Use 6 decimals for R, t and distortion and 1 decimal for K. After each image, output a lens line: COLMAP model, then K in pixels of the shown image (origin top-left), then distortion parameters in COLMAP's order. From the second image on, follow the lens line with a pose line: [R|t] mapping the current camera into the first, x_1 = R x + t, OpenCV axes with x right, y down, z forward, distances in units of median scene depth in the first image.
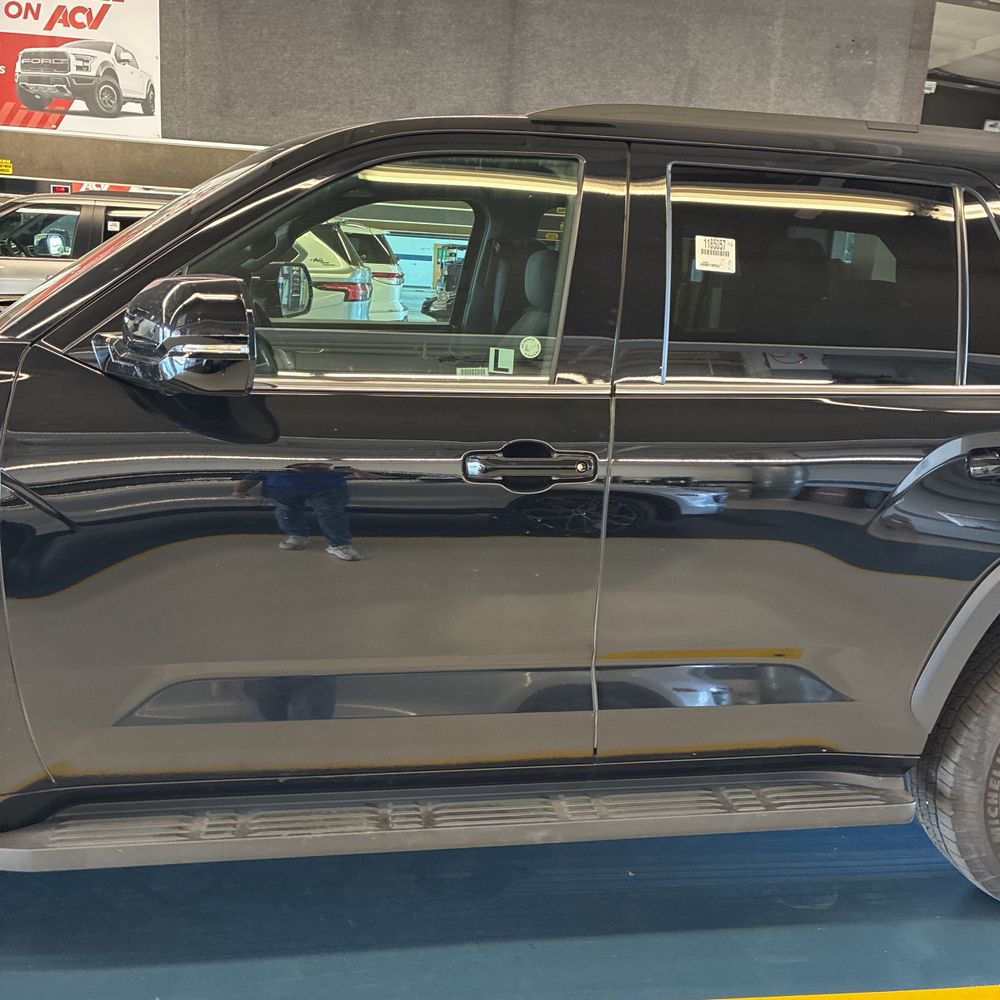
lens RADIAL K [[941.2, 0, 500.0], [0, 941.2, 500.0], [0, 0, 1]] dist [0.092496, -0.104694]
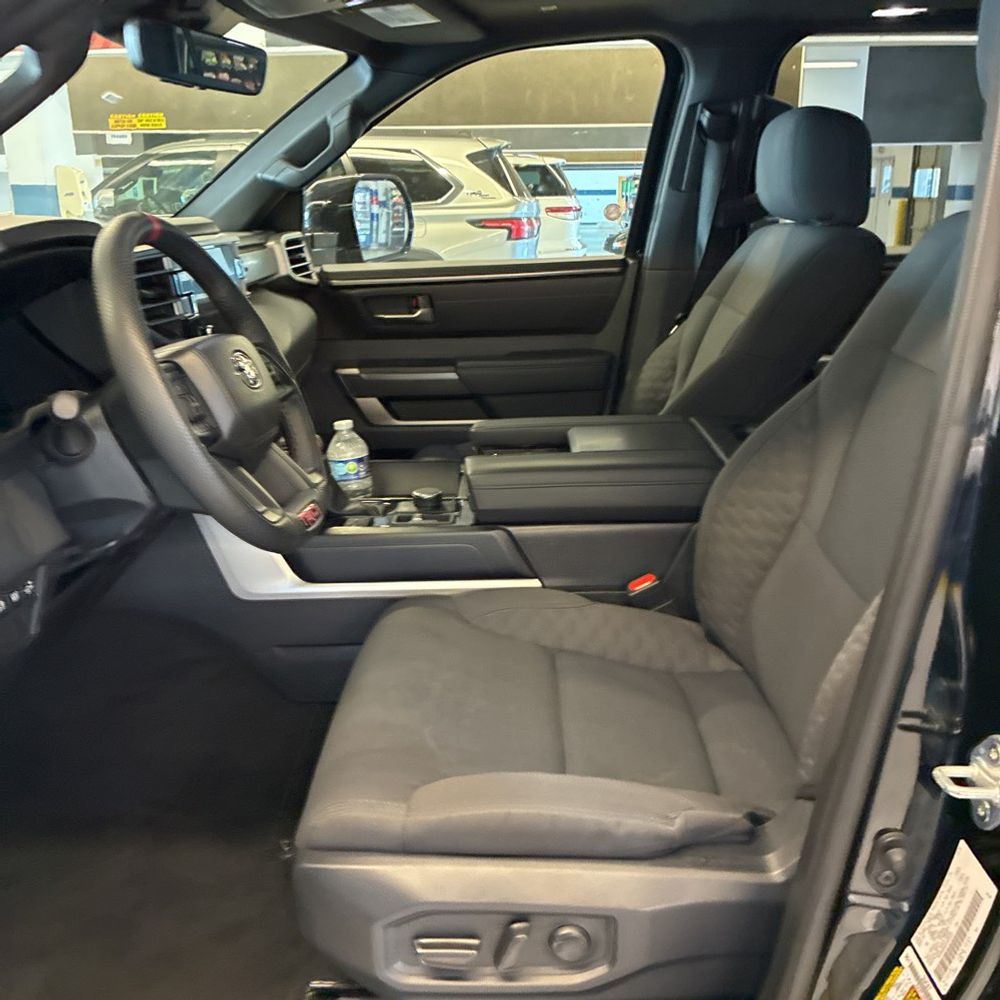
lens RADIAL K [[941.2, 0, 500.0], [0, 941.2, 500.0], [0, 0, 1]] dist [0.092496, -0.104694]
pose [[0.980573, -0.012297, -0.195768, -0.004535], [0.024396, 0.997929, 0.059512, -0.022057], [0.194630, -0.063132, 0.978843, 0.121122]]
